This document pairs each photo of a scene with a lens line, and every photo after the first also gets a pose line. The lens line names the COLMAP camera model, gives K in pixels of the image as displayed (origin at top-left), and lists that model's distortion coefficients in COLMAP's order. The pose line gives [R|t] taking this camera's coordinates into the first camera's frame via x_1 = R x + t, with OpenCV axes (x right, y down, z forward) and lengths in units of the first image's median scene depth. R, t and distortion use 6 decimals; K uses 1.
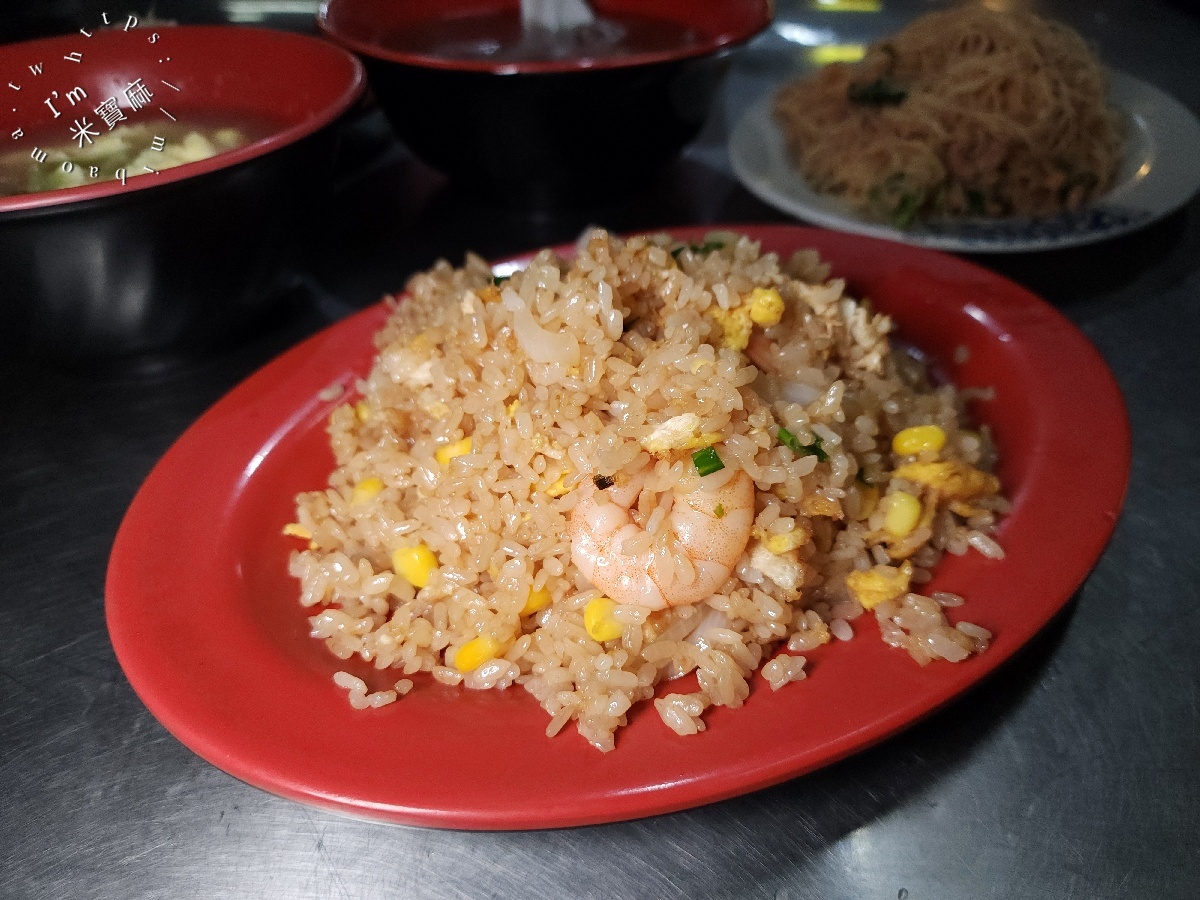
lens RADIAL K [[907.8, 0, 600.0], [0, 907.8, 450.0], [0, 0, 1]] dist [0.097138, -0.182163]
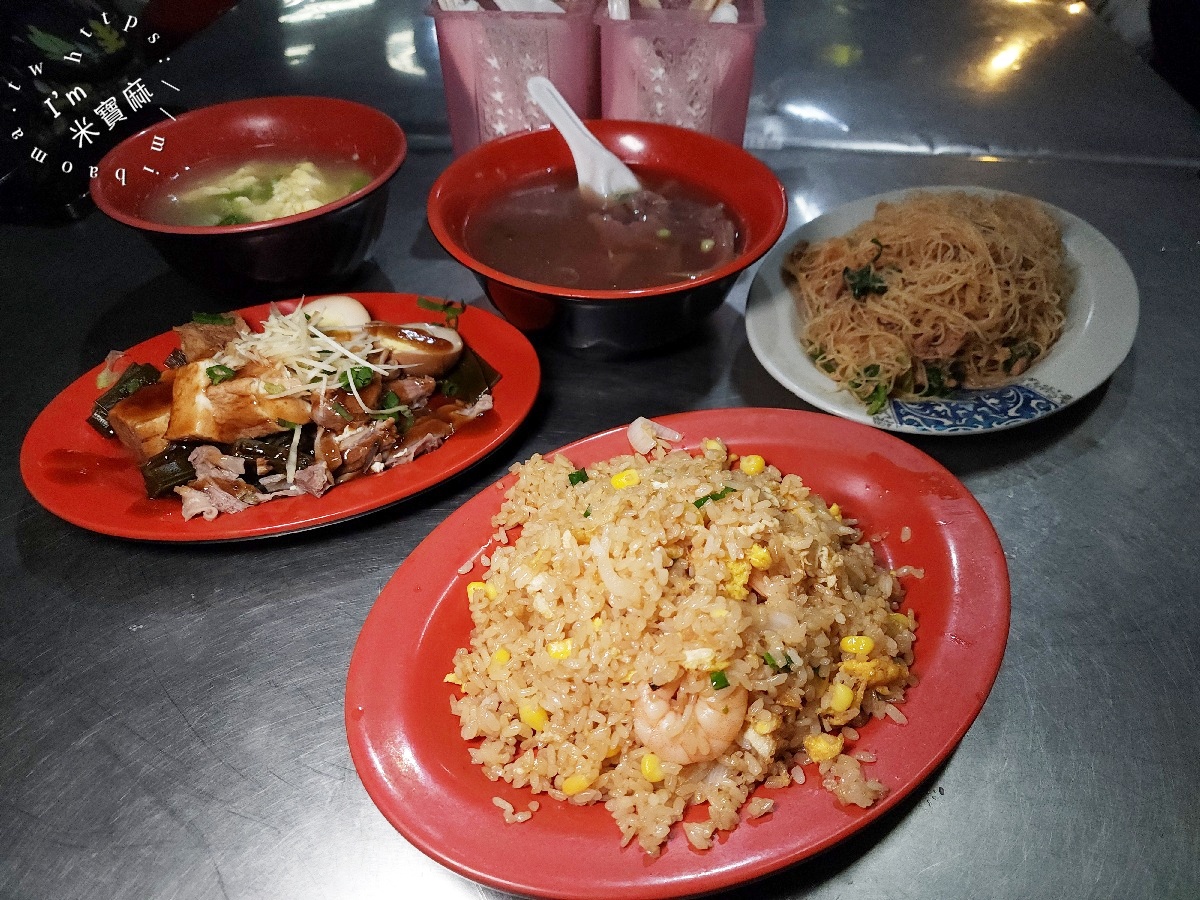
lens RADIAL K [[907.8, 0, 600.0], [0, 907.8, 450.0], [0, 0, 1]] dist [0.097138, -0.182163]
pose [[0.999540, 0.023516, -0.019134, -0.072386], [-0.021577, 0.995158, 0.095890, -0.529006], [0.021296, -0.095433, 0.995208, -0.581434]]
